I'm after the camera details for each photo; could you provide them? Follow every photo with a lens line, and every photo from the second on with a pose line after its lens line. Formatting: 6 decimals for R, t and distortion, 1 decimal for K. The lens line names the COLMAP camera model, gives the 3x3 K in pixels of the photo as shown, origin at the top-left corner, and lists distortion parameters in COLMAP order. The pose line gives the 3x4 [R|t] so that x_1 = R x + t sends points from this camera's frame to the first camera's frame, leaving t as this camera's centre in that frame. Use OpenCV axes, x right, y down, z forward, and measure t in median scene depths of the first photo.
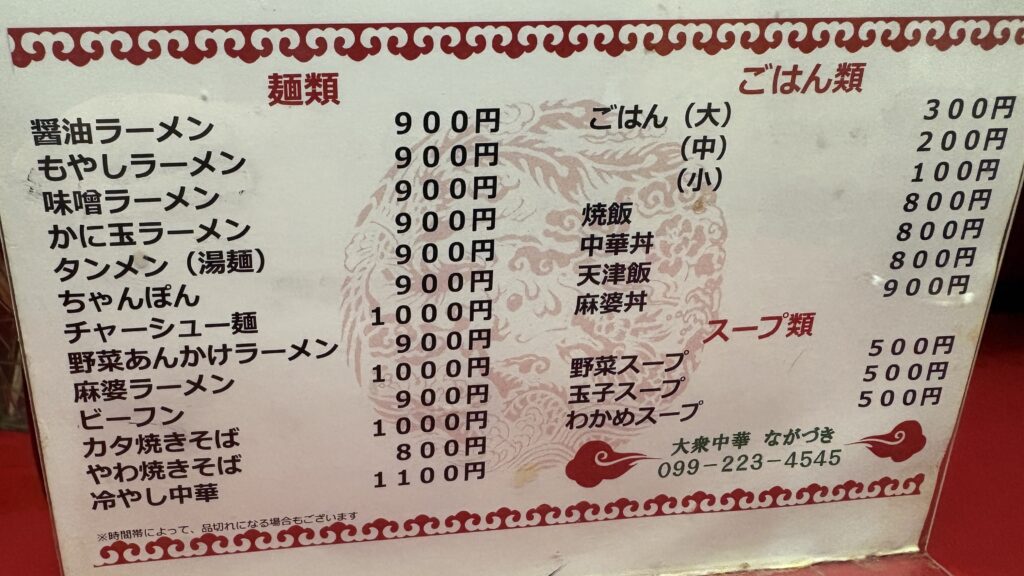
lens RADIAL K [[775.3, 0, 511.9], [0, 775.3, 299.1], [0, 0, 1]] dist [0.001311, -0.006774]
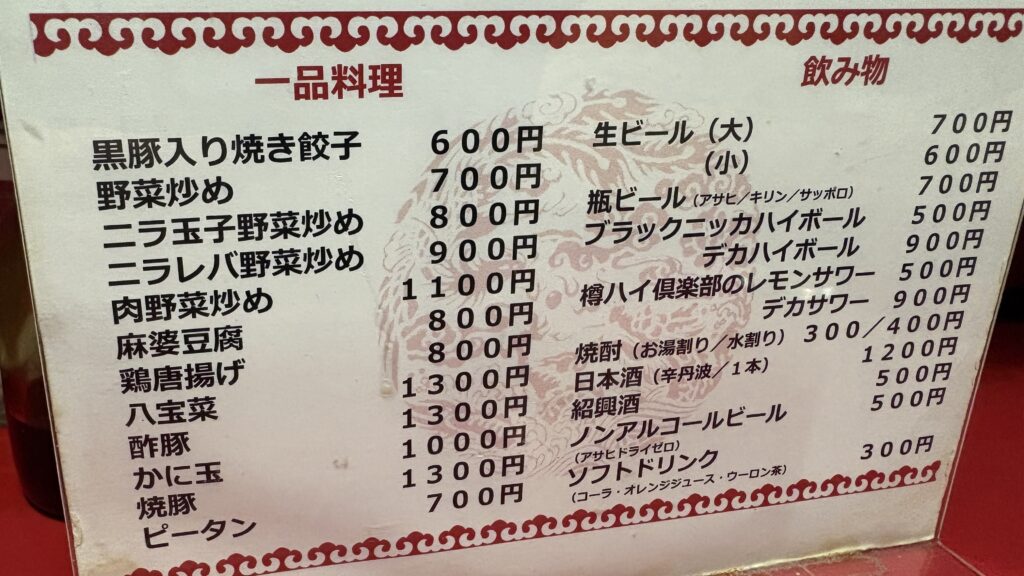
lens RADIAL K [[823.0, 0, 512.0], [0, 823.0, 288.0], [0, 0, 1]] dist [-0.005880, 0.005446]
pose [[0.995187, -0.024866, 0.094790, -0.149870], [0.026745, 0.999469, -0.018608, 0.007663], [-0.094277, 0.021054, 0.995323, -0.016319]]
